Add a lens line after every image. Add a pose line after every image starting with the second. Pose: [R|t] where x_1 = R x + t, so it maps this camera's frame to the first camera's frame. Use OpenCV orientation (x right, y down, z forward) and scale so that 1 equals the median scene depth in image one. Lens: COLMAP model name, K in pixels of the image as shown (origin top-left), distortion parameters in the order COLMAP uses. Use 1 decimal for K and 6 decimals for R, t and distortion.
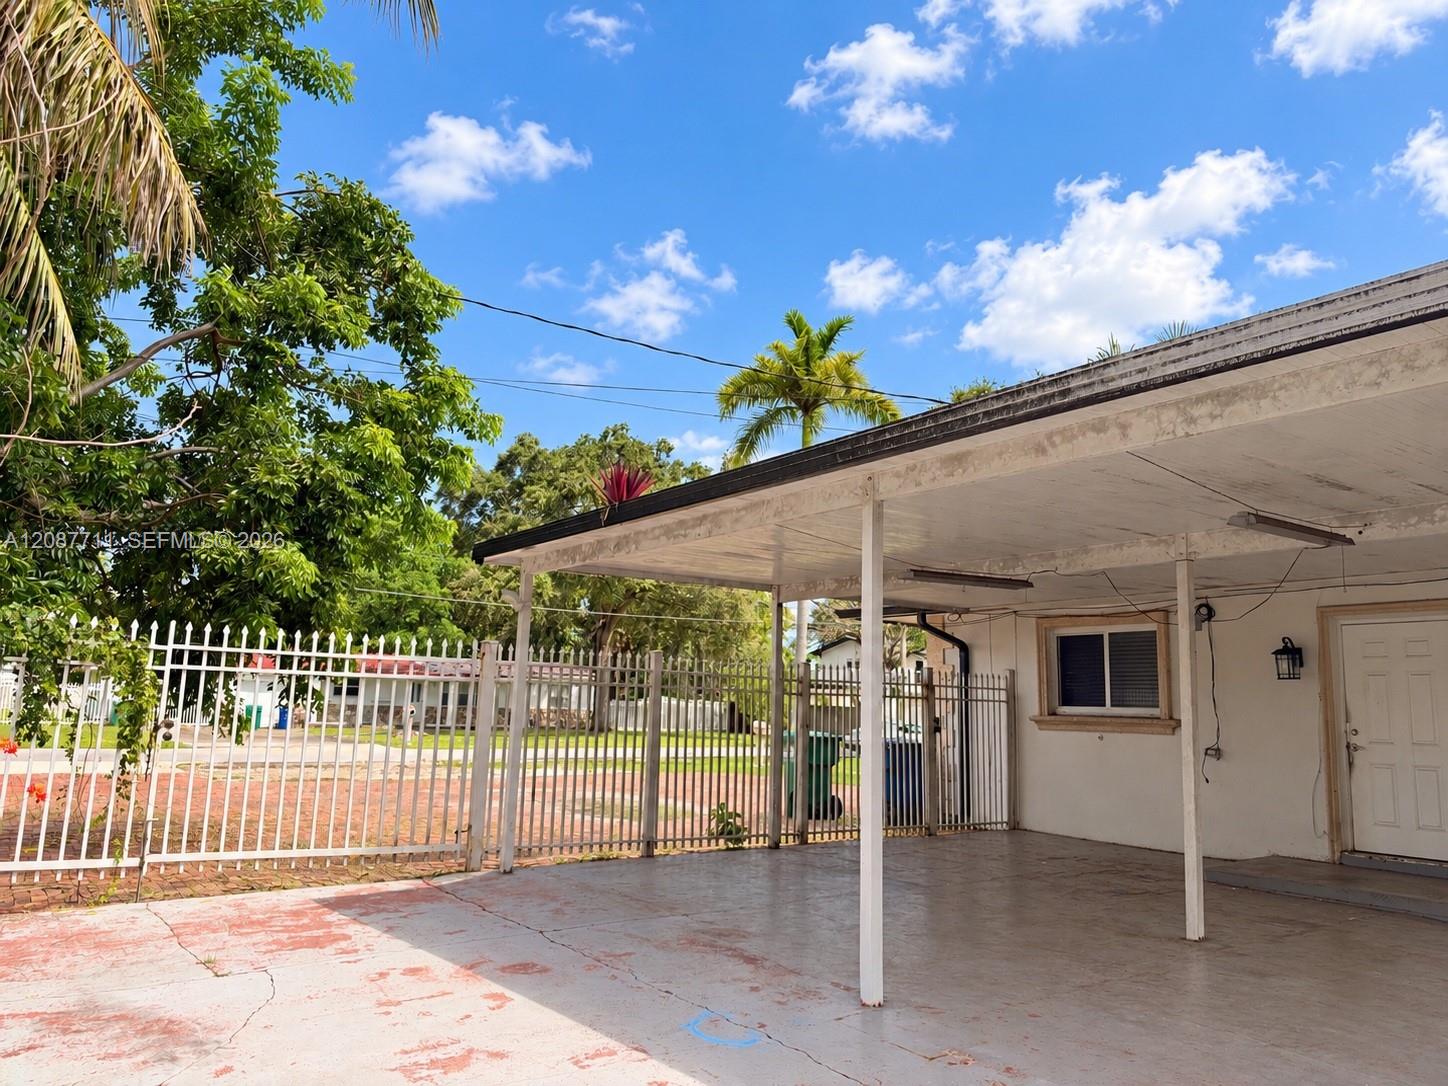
lens RADIAL K [[1064.4, 0, 724.0], [0, 1064.4, 543.0], [0, 0, 1]] dist [0.003237, -0.129828]
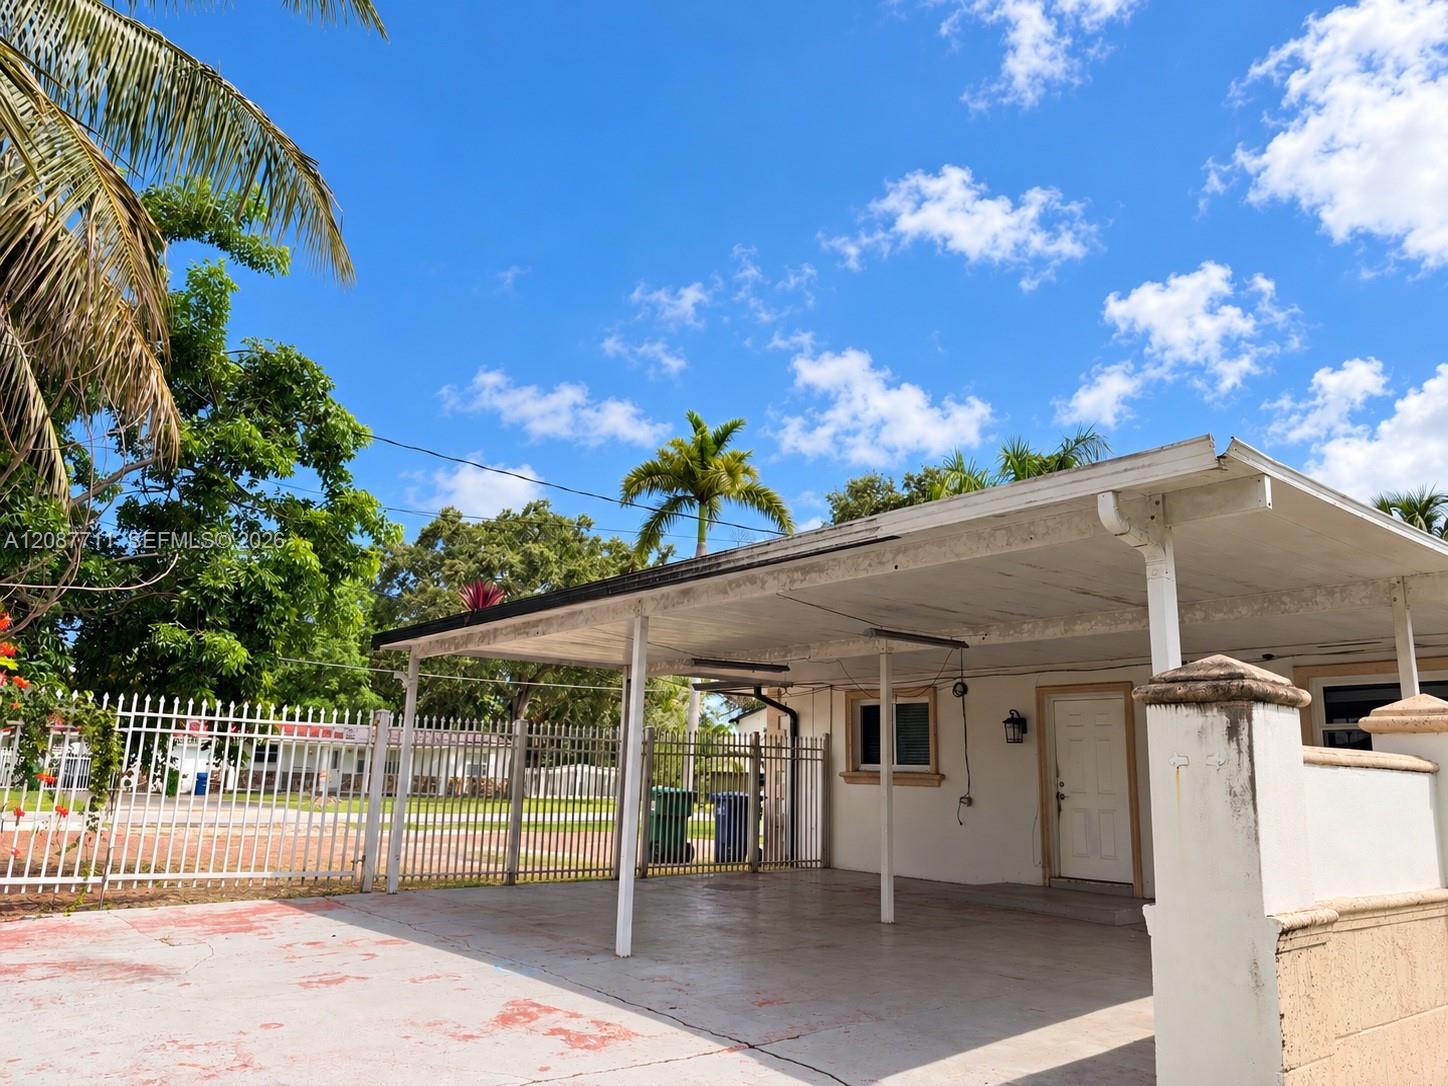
lens RADIAL K [[1029.5, 0, 724.0], [0, 1029.5, 543.0], [0, 0, 1]] dist [-0.000149, -0.094661]
pose [[0.997026, 0.014081, 0.075773, 0.079978], [-0.008861, 0.997592, -0.068789, -0.024265], [-0.076559, 0.067913, 0.994749, -0.241617]]
